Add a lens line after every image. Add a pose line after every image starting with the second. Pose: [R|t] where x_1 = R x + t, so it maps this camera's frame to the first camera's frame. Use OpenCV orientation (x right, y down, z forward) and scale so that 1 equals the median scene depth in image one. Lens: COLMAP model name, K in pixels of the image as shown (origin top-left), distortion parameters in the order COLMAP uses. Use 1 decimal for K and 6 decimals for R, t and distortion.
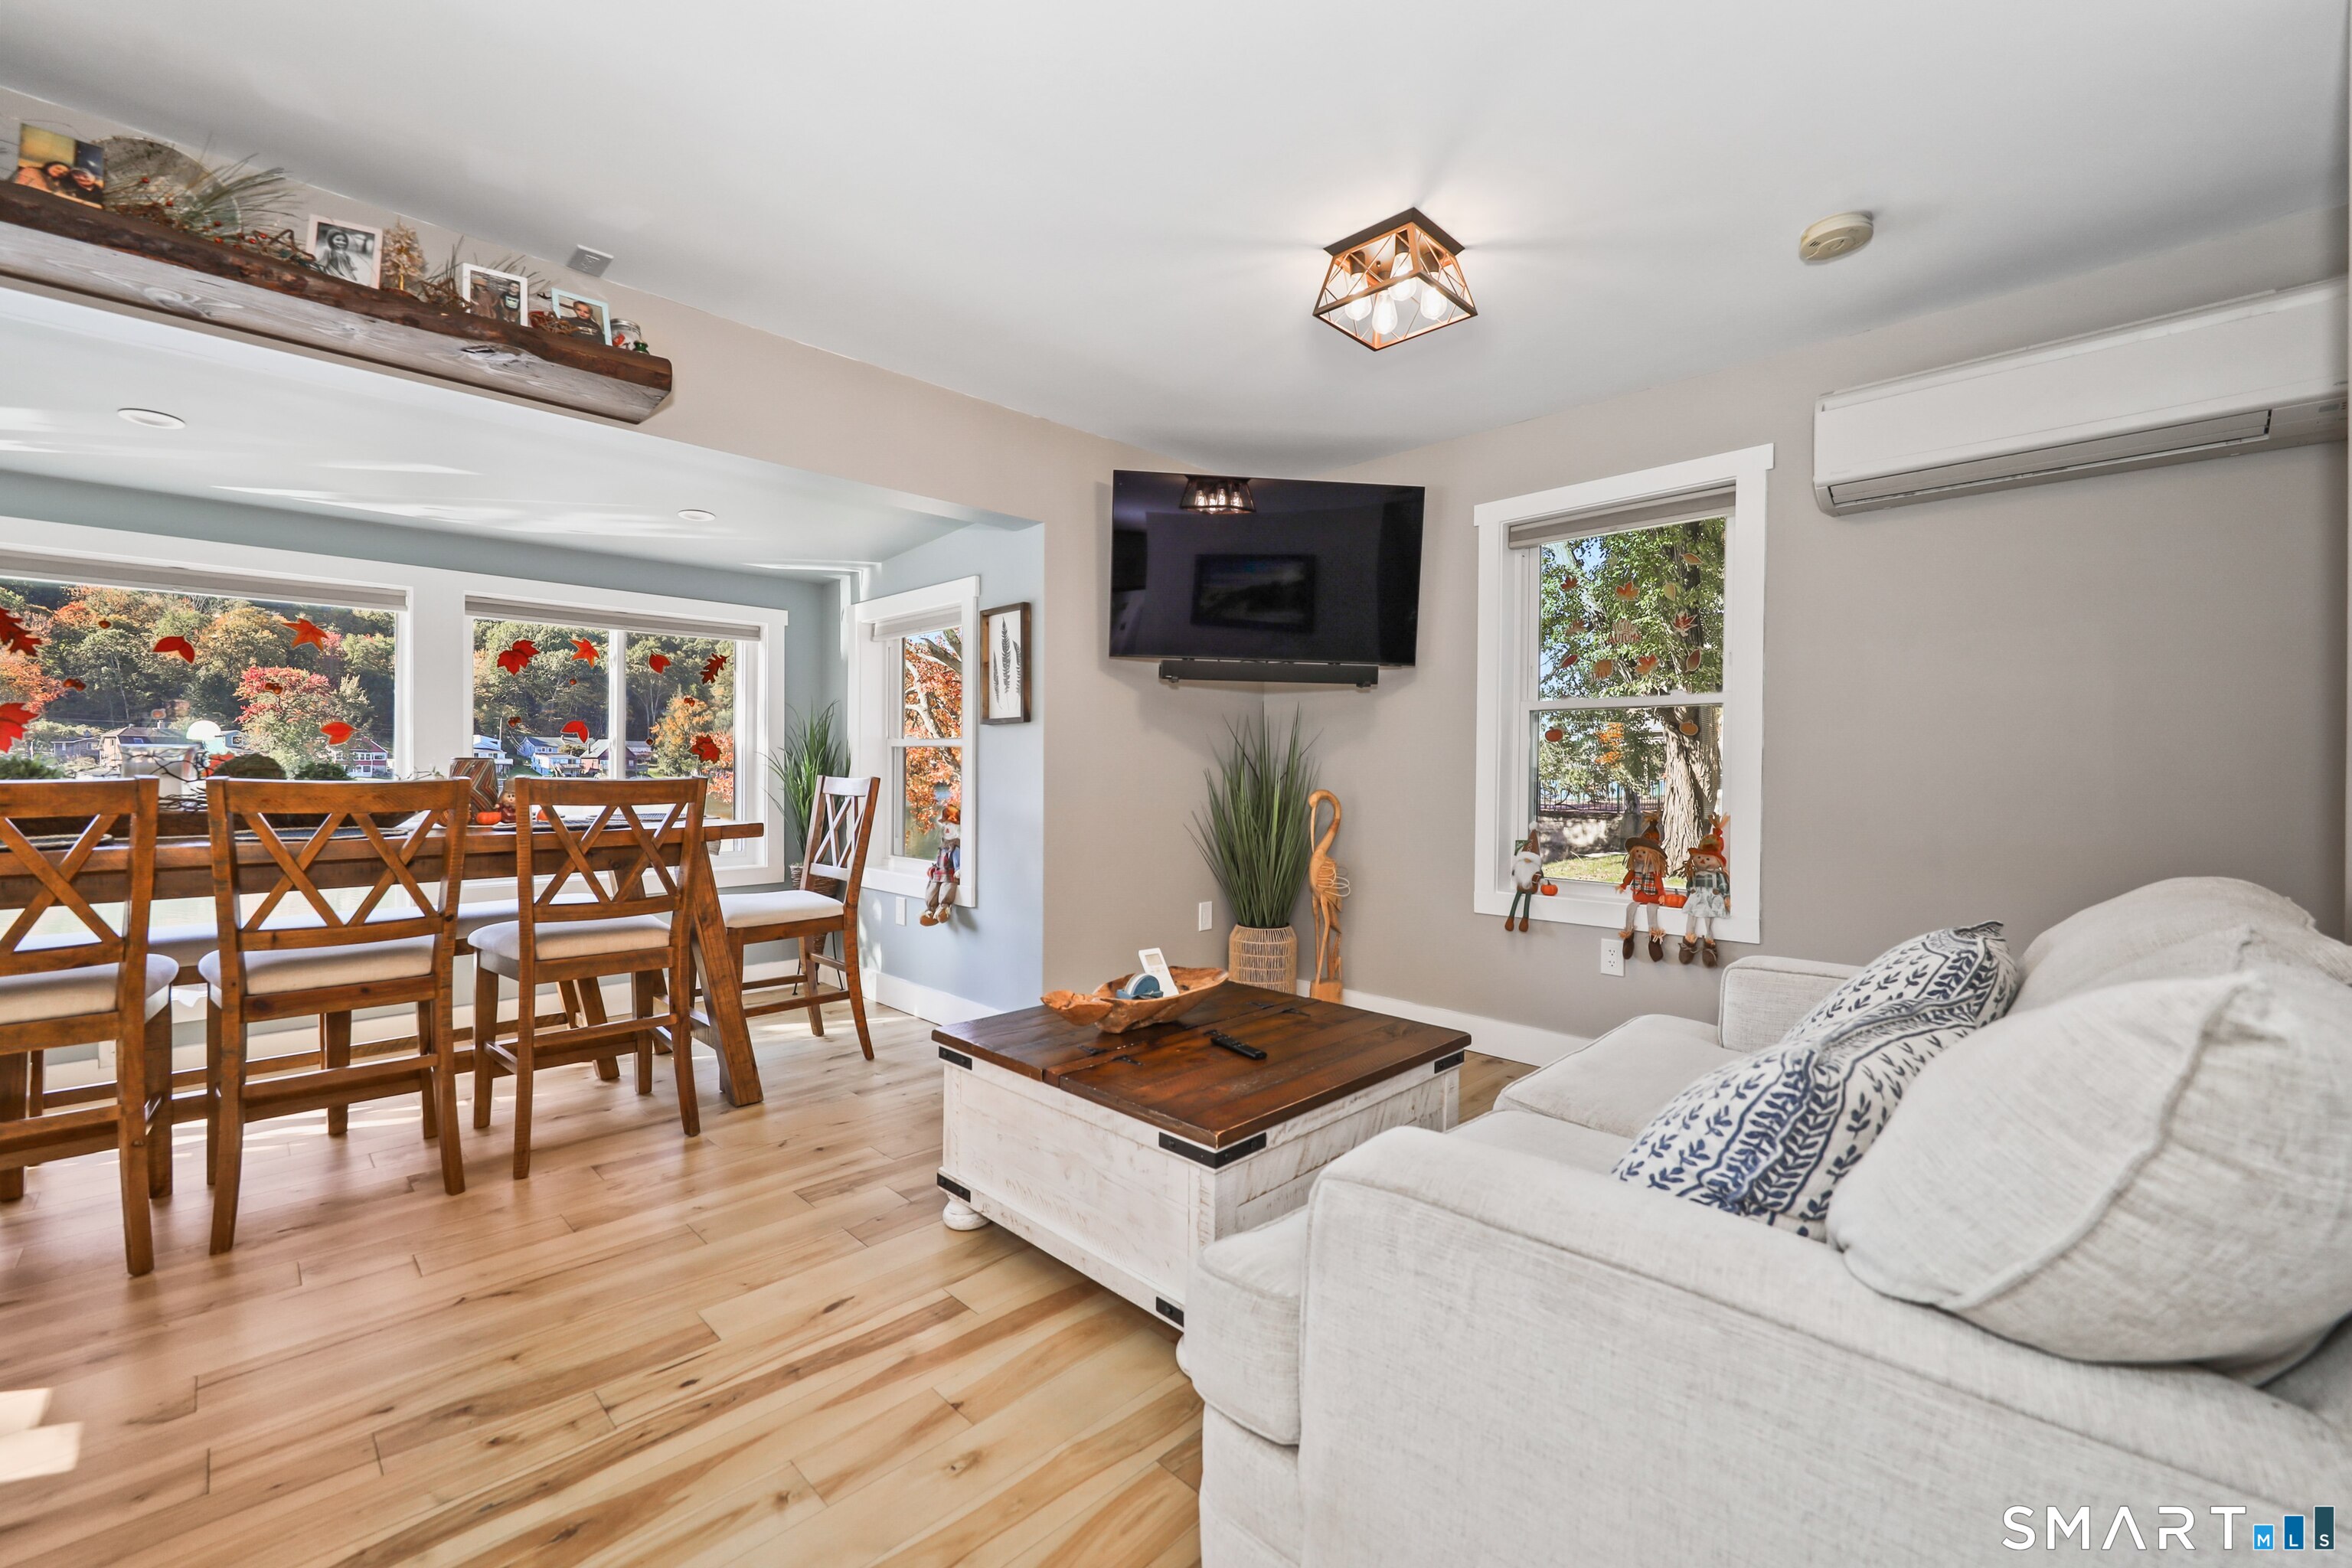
lens RADIAL K [[952.7, 0, 1167.5], [0, 952.7, 774.4], [0, 0, 1]] dist [0.000696, 0.000437]
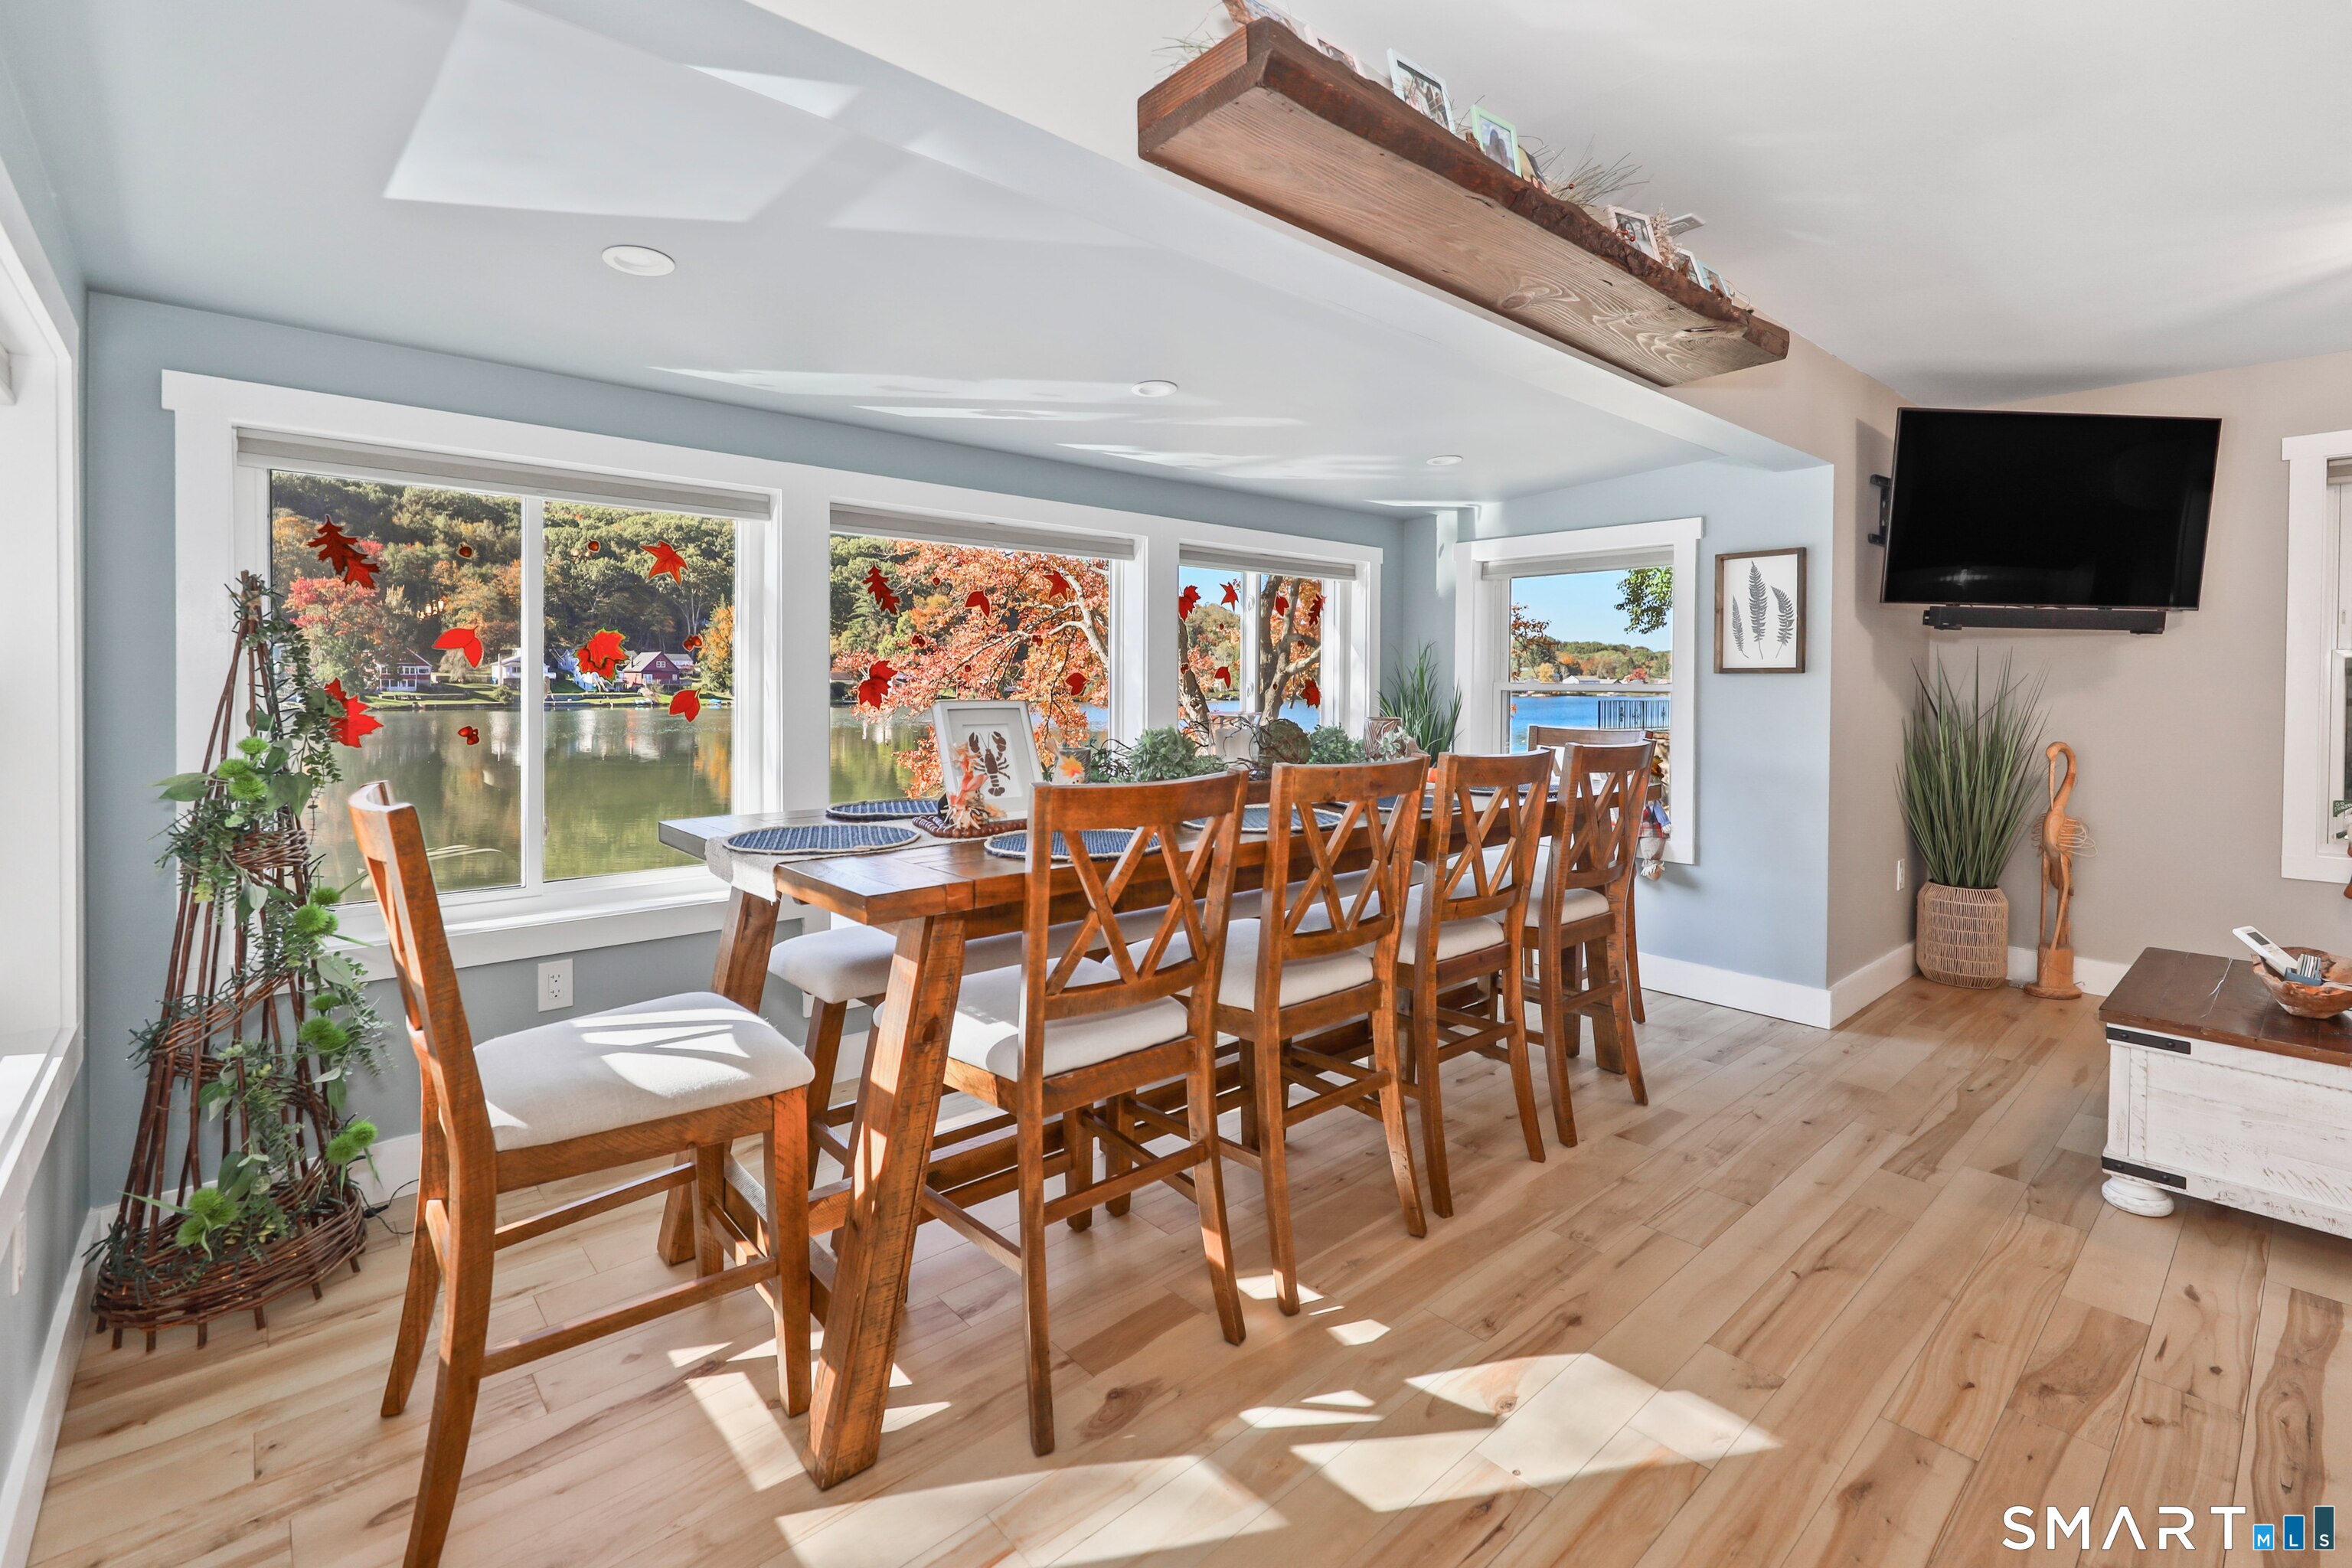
lens RADIAL K [[1035.4, 0, 1162.4], [0, 1035.4, 695.3], [0, 0, 1]] dist [0.002810, -0.000755]
pose [[0.998257, 0.002555, -0.058964, -0.635409], [-0.002227, 0.999982, 0.005625, -0.032383], [0.058978, -0.005484, 0.998244, -0.064701]]
